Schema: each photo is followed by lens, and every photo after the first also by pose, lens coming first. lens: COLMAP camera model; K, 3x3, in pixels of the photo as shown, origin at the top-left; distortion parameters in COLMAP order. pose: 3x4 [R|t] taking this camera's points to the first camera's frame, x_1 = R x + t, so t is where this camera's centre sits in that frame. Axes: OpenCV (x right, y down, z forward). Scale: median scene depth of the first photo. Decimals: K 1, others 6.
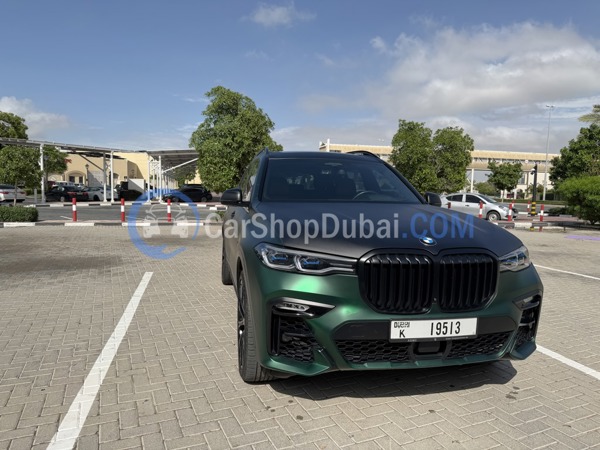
lens RADIAL K [[432.5, 0, 301.8], [0, 432.5, 229.4], [0, 0, 1]] dist [0.049400, -0.058937]
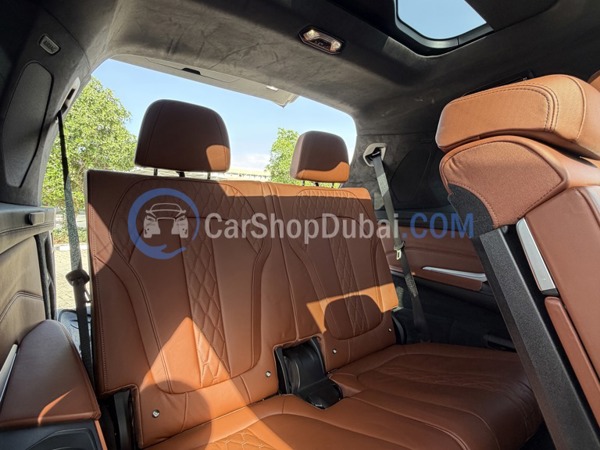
lens RADIAL K [[317.3, 0, 300.7], [0, 317.3, 225.0], [0, 0, 1]] dist [0.000546, -0.001750]
pose [[0.905311, -0.030398, 0.423659, -0.037676], [0.036146, 0.999331, -0.005536, -0.035687], [-0.423208, 0.020325, 0.905805, 0.392376]]
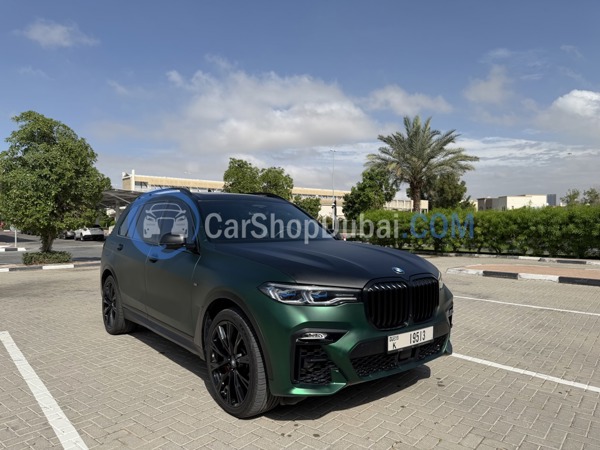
lens RADIAL K [[432.5, 0, 304.7], [0, 432.5, 230.4], [0, 0, 1]] dist [0.049400, -0.058937]
pose [[0.896501, -0.026138, 0.442270, -0.090169], [0.057844, 0.996619, -0.058353, -0.005643], [-0.439249, 0.077896, 0.894982, -0.006269]]
